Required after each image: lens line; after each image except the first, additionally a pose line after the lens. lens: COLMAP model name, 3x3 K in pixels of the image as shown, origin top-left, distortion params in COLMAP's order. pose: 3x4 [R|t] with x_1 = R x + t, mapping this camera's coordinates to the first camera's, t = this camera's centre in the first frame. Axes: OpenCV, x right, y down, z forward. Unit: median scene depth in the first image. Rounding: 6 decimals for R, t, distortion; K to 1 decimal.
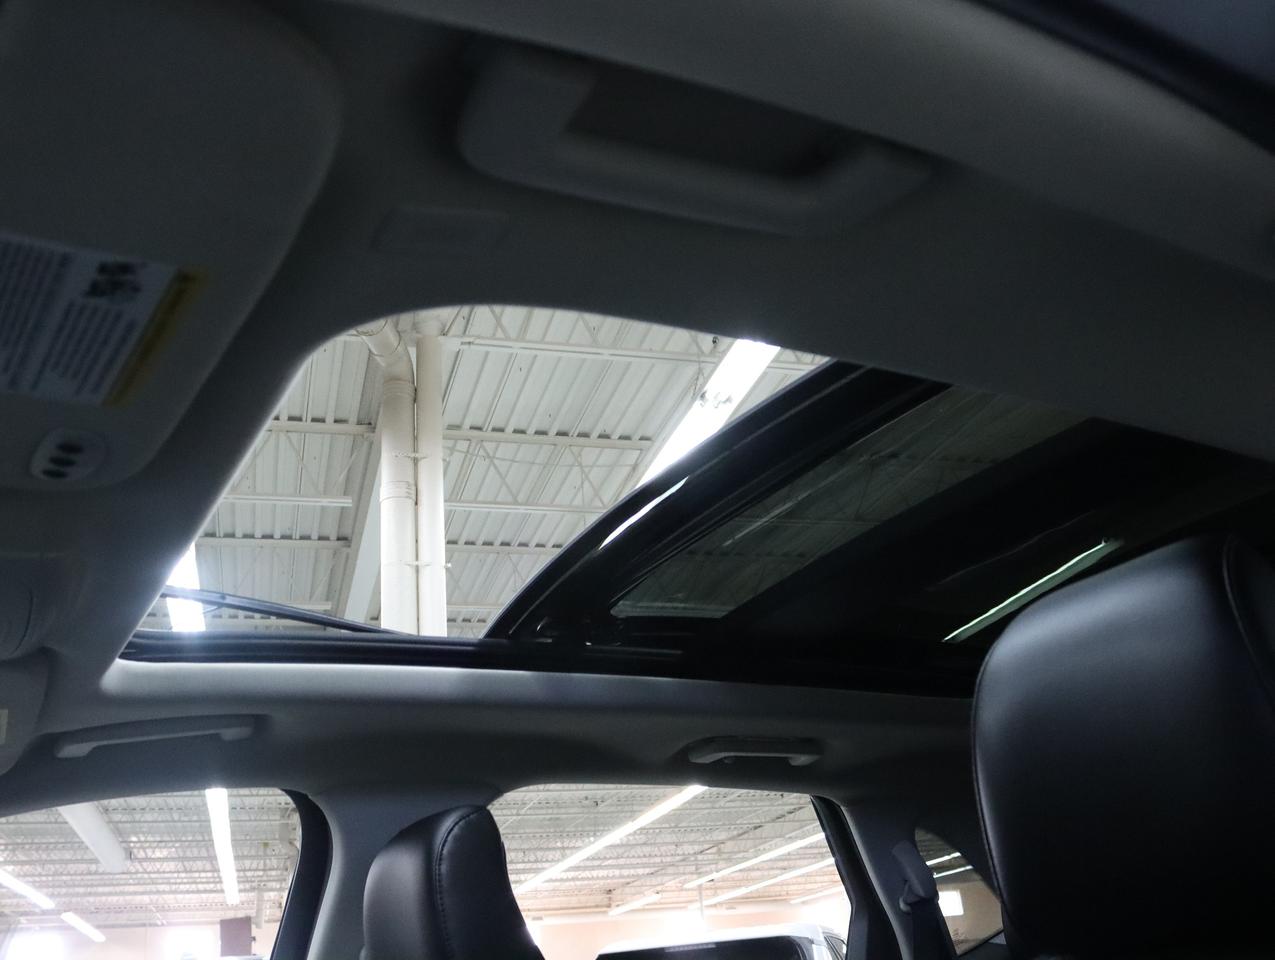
lens RADIAL K [[1193.5, 0, 637.5], [0, 1193.5, 480.0], [0, 0, 1]] dist [-0.178214, 0.183837]
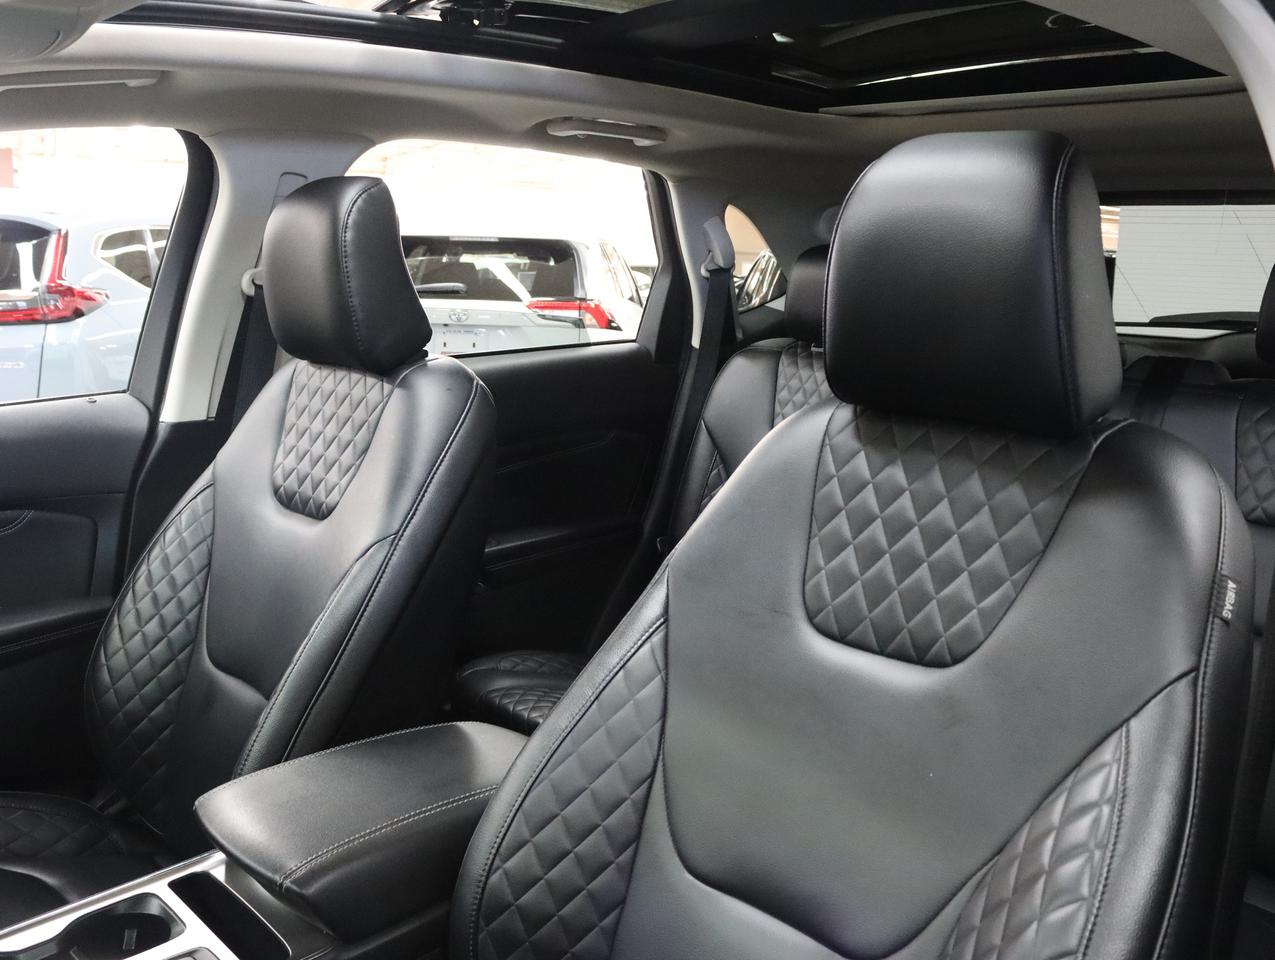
lens RADIAL K [[1193.5, 0, 637.5], [0, 1193.5, 480.0], [0, 0, 1]] dist [-0.178214, 0.183837]
pose [[0.974210, 0.084569, 0.209195, -0.071796], [-0.186610, 0.823162, 0.536266, -0.091906], [-0.126850, -0.561474, 0.817714, -0.073596]]
